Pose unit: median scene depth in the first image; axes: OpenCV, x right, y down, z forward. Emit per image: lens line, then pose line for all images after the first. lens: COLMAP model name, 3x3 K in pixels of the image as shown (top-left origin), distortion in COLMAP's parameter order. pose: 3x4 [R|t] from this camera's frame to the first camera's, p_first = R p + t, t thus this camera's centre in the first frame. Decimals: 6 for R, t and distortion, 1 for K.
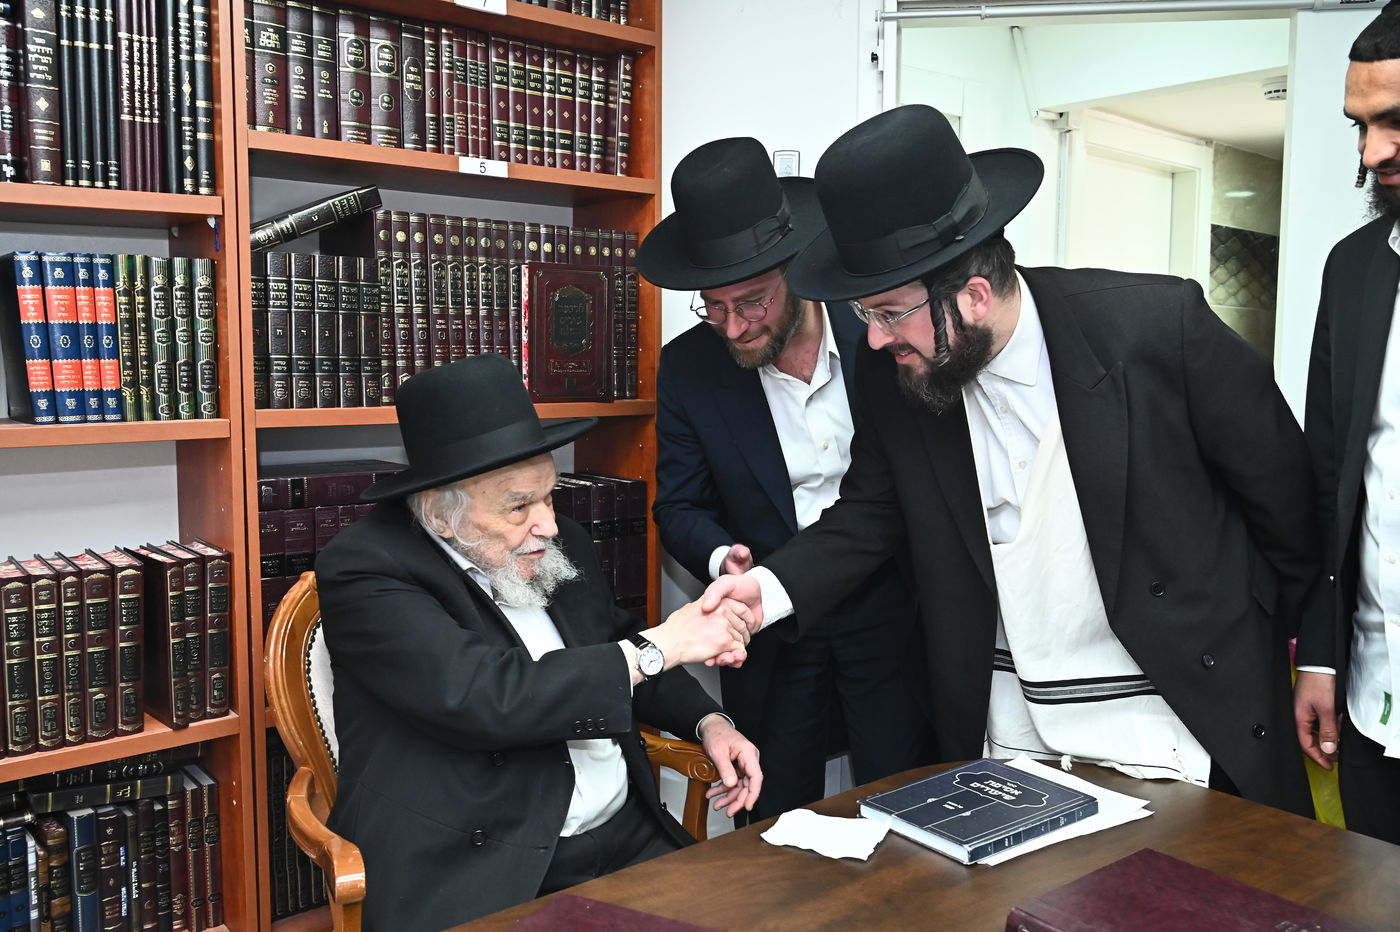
lens RADIAL K [[1163.2, 0, 716.8], [0, 1163.2, 457.2], [0, 0, 1]] dist [-0.048025, 0.031636]
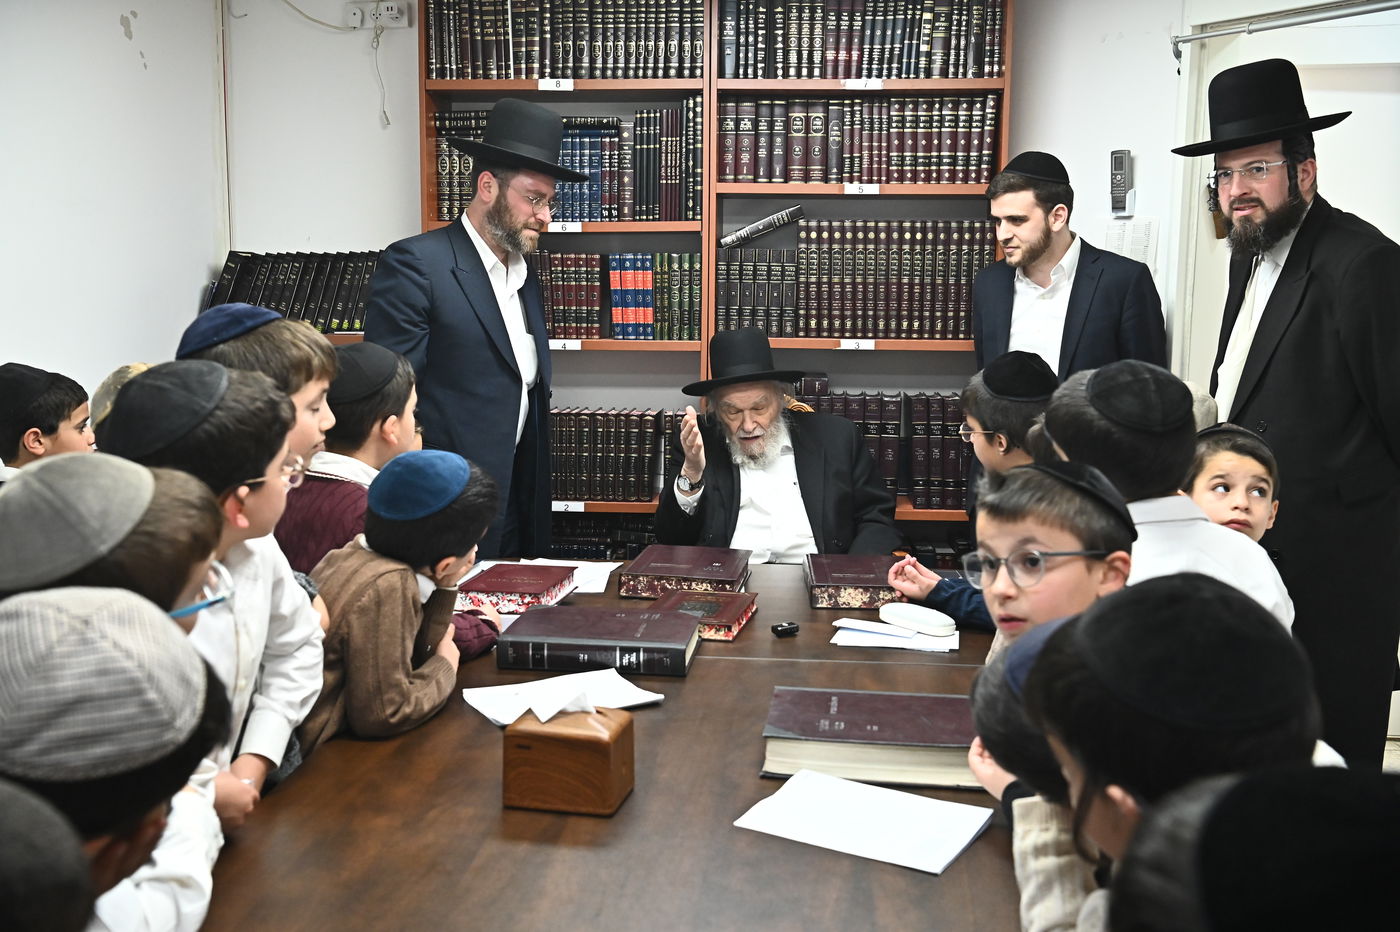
lens RADIAL K [[1397.1, 0, 698.3], [0, 1397.1, 457.2], [0, 0, 1]] dist [0.039929, 0.000000]
pose [[0.698690, 0.090373, -0.709694, 1.075492], [-0.069674, 0.995869, 0.058221, 0.020624], [0.712024, 0.008768, 0.702101, -0.525595]]
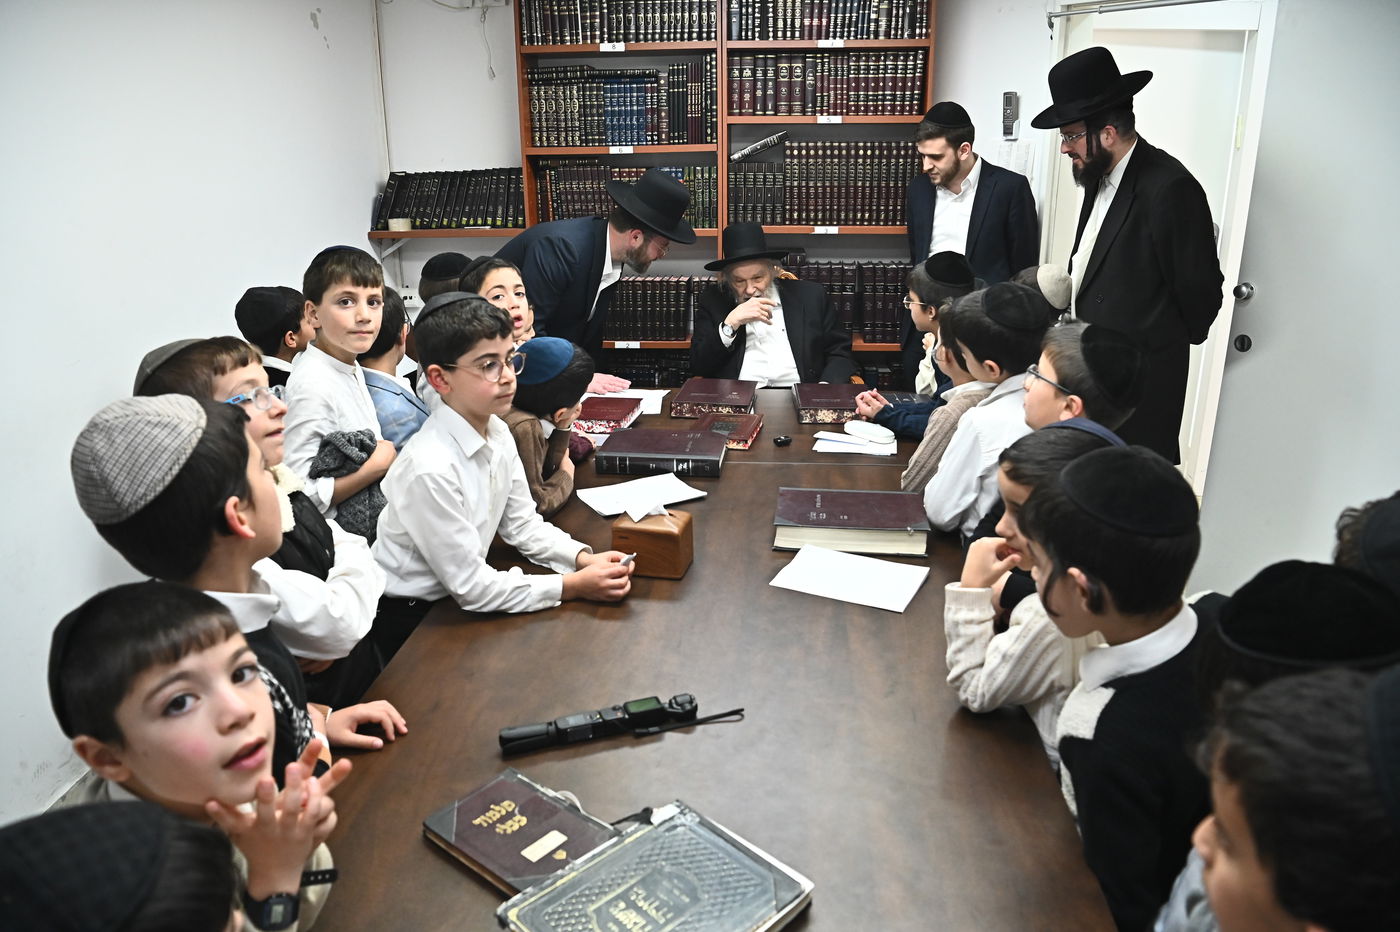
lens RADIAL K [[970.2, 0, 698.4], [0, 970.2, 459.8], [0, 0, 1]] dist [-0.067490, 0.015961]
pose [[0.695999, 0.208987, -0.686957, 1.085032], [-0.051570, 0.968786, 0.242476, -0.050664], [0.716189, -0.133336, 0.685051, -0.578792]]
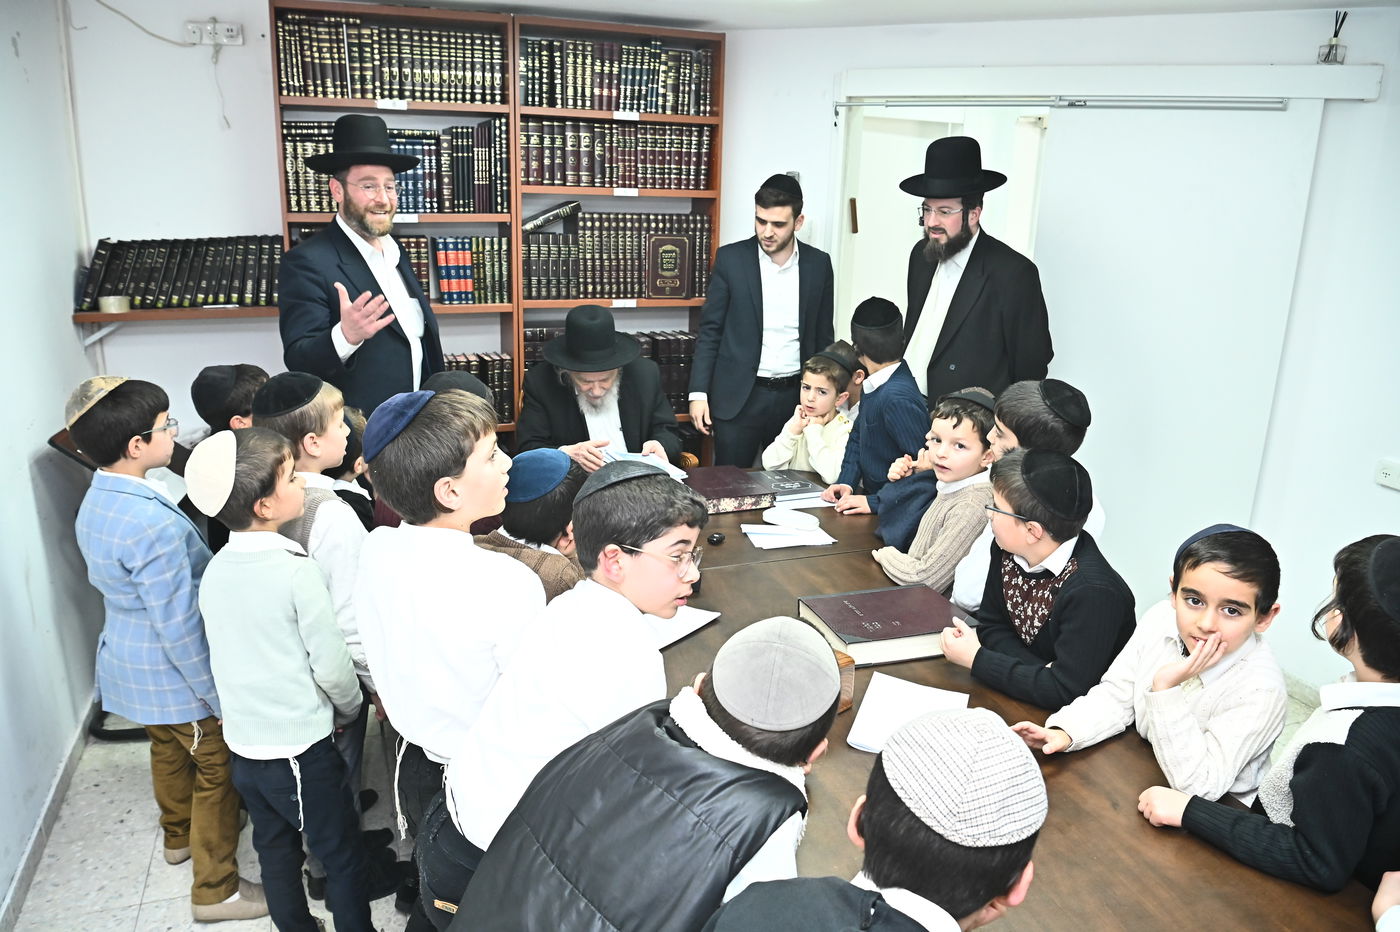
lens RADIAL K [[970.2, 0, 696.0], [0, 970.2, 457.4], [0, 0, 1]] dist [-0.067490, 0.015961]
pose [[0.937994, 0.110439, -0.328589, 0.606506], [-0.052904, 0.982396, 0.179162, -0.093496], [0.342591, -0.150670, 0.927324, -0.767327]]
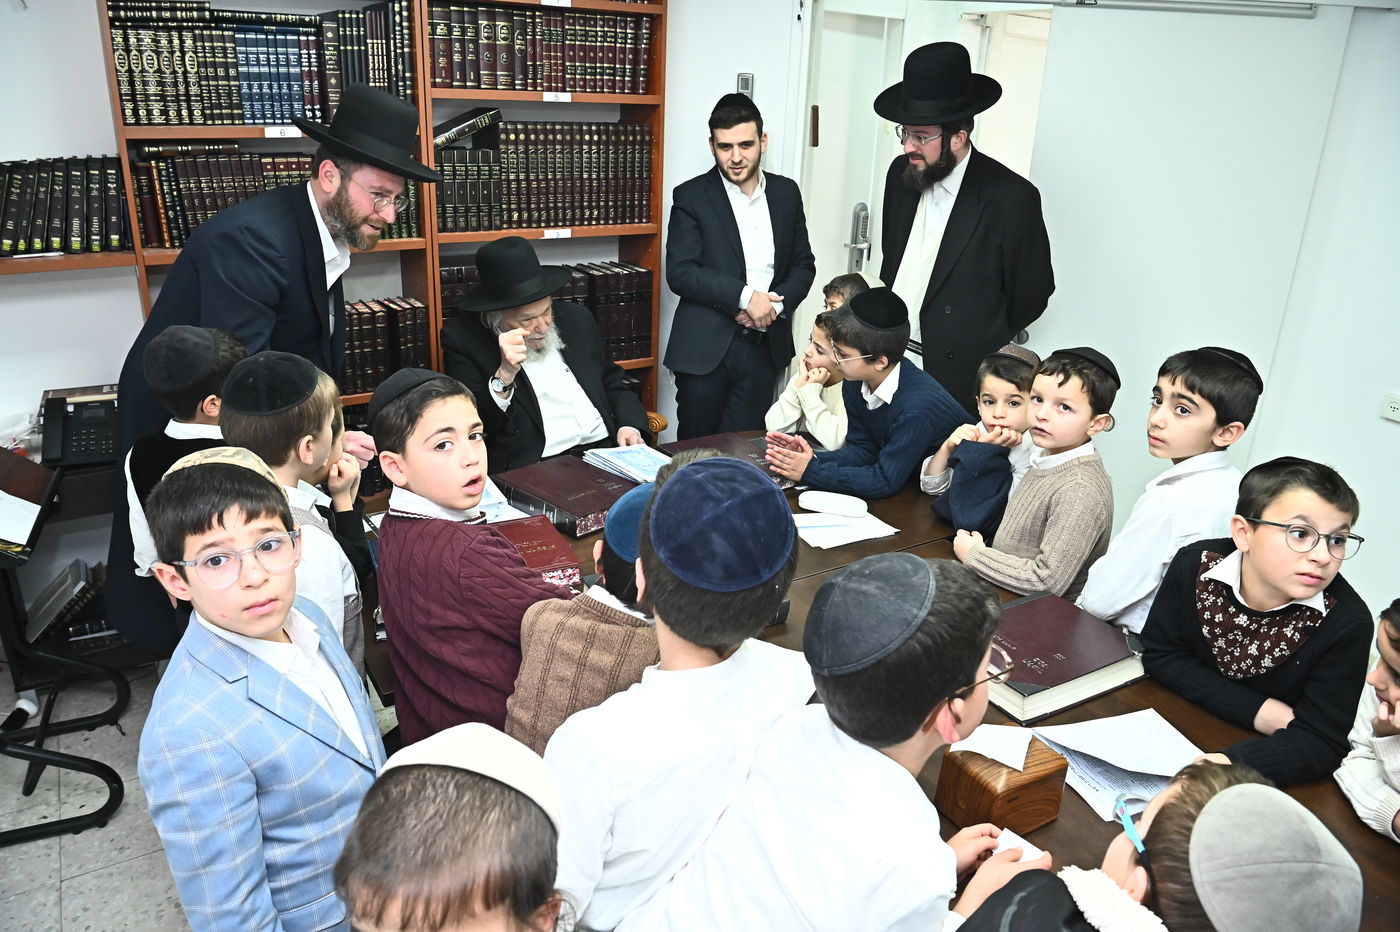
lens RADIAL K [[970.2, 0, 690.9], [0, 970.2, 452.0], [0, 0, 1]] dist [-0.067490, 0.015961]
pose [[0.987128, 0.076526, -0.140433, 0.266963], [-0.038950, 0.966684, 0.252991, -0.105542], [0.155115, -0.244265, 0.957222, -0.559301]]
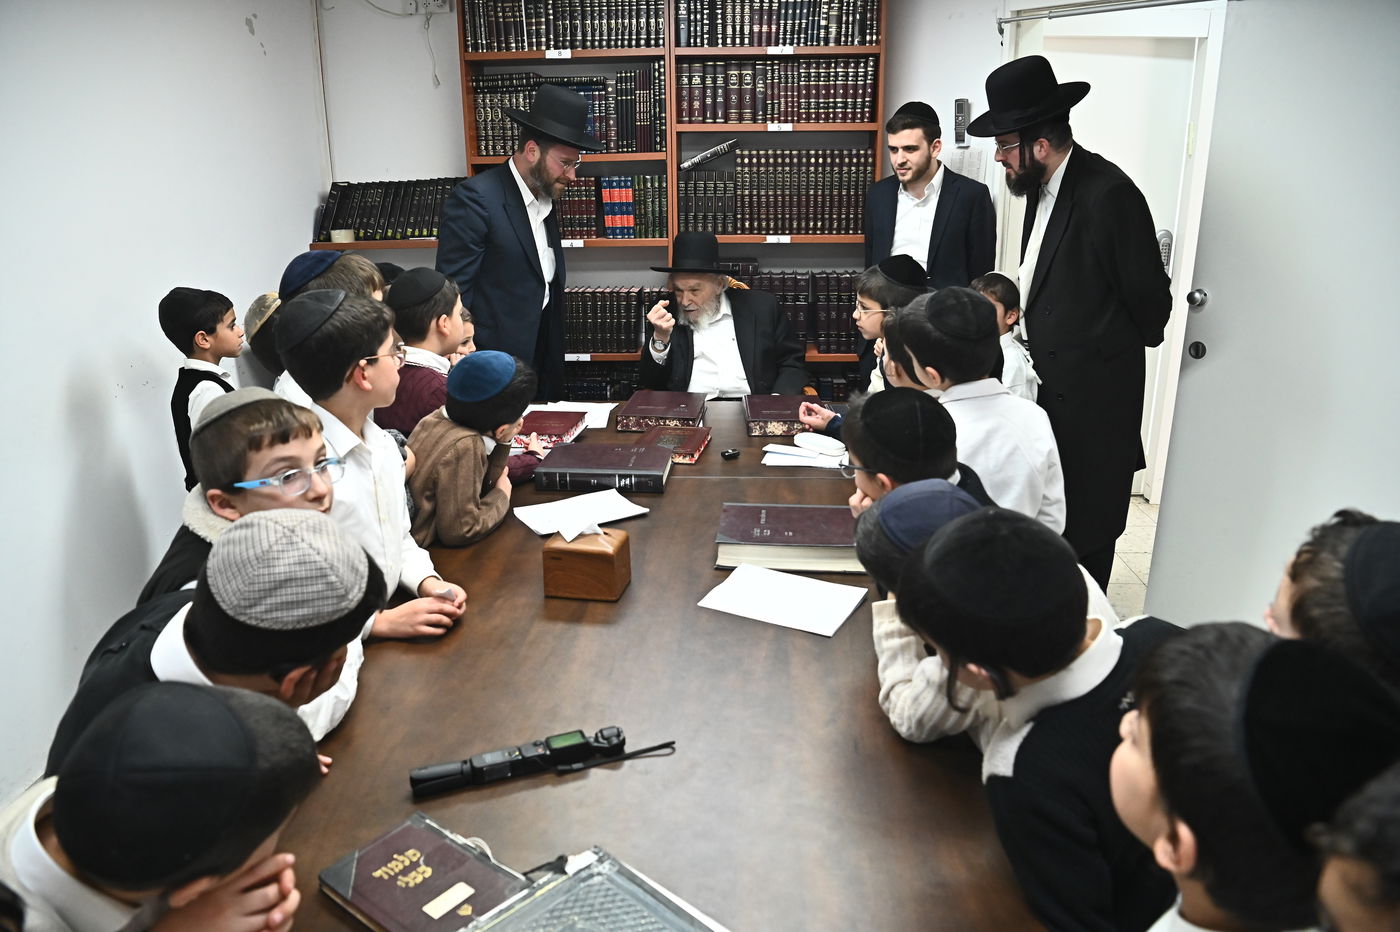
lens RADIAL K [[970.2, 0, 696.8], [0, 970.2, 458.8], [0, 0, 1]] dist [-0.067490, 0.015961]
pose [[0.720072, 0.191837, -0.666855, 1.076300], [-0.048555, 0.972599, 0.227361, -0.044812], [0.692199, -0.131337, 0.709656, -0.527760]]
